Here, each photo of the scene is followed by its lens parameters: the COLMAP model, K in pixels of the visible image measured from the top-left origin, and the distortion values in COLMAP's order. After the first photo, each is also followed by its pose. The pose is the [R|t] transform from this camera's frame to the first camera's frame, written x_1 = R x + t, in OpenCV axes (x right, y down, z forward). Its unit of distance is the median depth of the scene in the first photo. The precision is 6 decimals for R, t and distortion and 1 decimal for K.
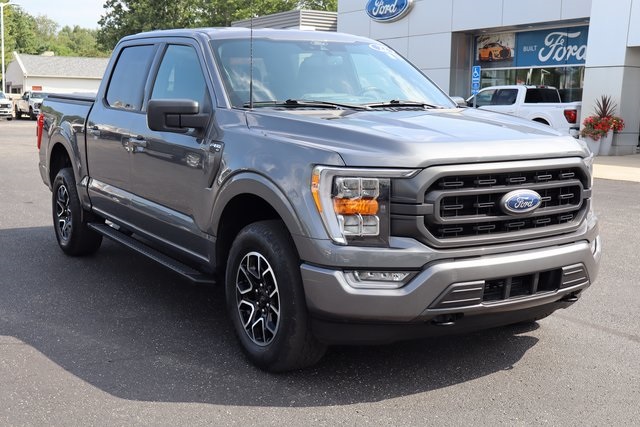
lens RADIAL K [[862.8, 0, 320.0], [0, 862.8, 213.5], [0, 0, 1]] dist [0.007696, -0.037093]
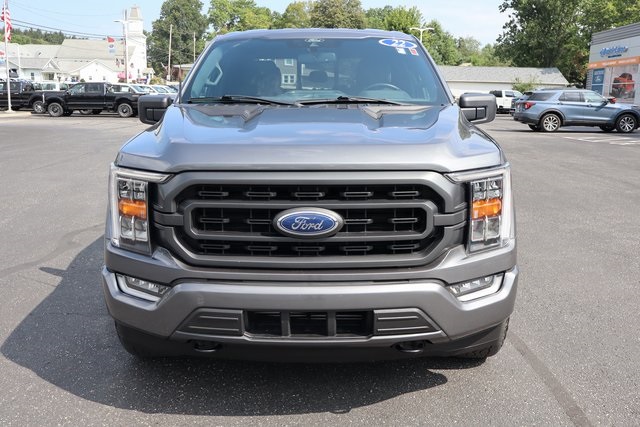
lens RADIAL K [[609.0, 0, 320.0], [0, 609.0, 213.5], [0, 0, 1]] dist [0.003102, 0.007500]
pose [[0.834353, 0.105922, -0.540958, 0.545075], [-0.075519, 0.994076, 0.078166, -0.066808], [0.546033, -0.024365, 0.837409, 0.521162]]
